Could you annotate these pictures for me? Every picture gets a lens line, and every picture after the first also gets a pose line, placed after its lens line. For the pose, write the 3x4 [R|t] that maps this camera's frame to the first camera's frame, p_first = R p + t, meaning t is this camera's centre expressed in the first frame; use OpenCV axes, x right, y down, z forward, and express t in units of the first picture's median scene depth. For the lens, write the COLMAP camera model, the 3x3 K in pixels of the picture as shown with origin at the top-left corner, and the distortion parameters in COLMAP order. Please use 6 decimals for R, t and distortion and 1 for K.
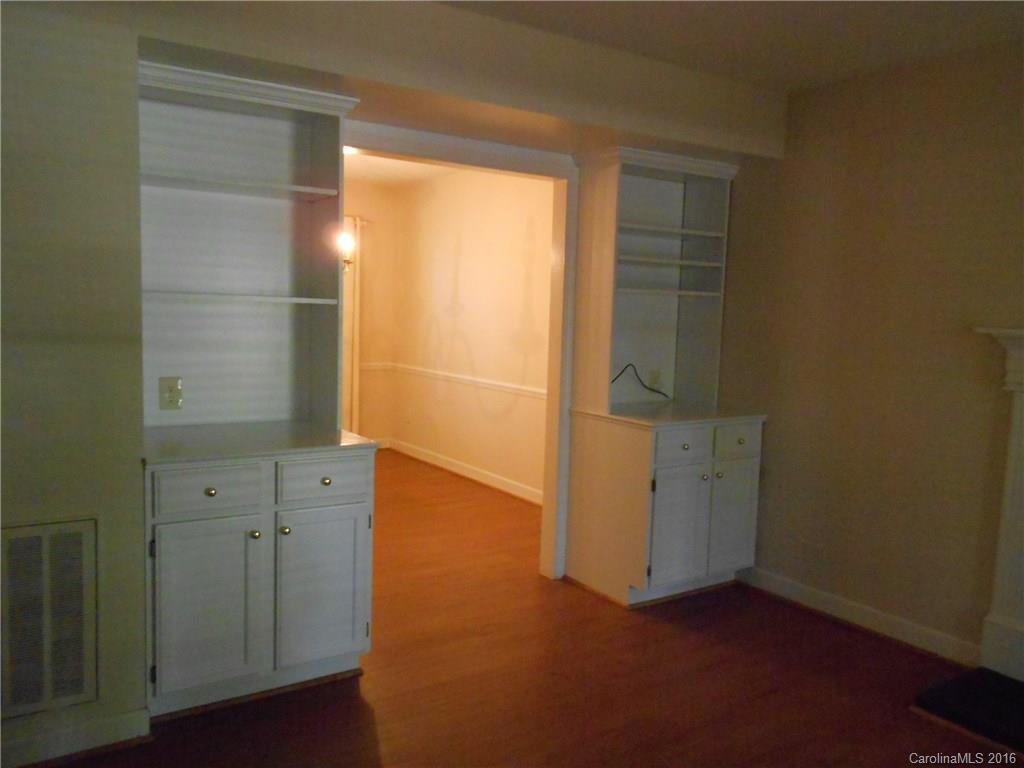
lens RADIAL K [[793.9, 0, 515.3], [0, 793.9, 386.6], [0, 0, 1]] dist [0.002893, -0.000345]
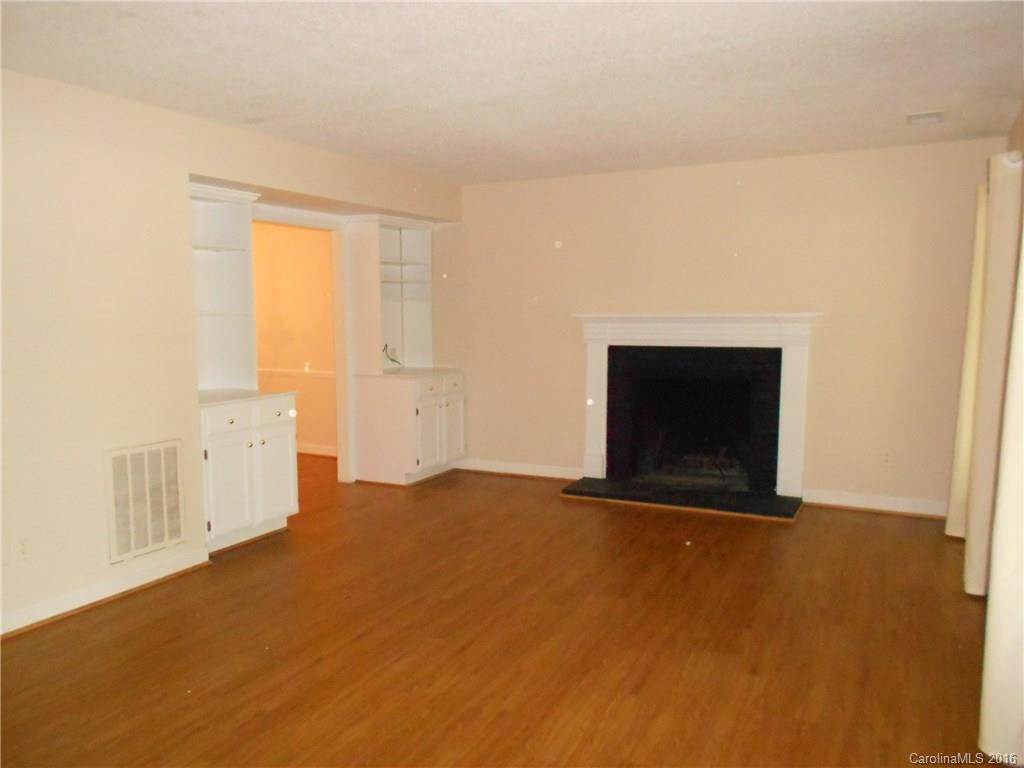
lens RADIAL K [[793.9, 0, 509.9], [0, 793.9, 384.6], [0, 0, 1]] dist [0.002893, -0.000345]
pose [[0.869282, -0.083471, 0.487219, -0.576333], [0.080727, 0.996379, 0.026670, 0.042556], [-0.487681, 0.016147, 0.872873, -0.720834]]
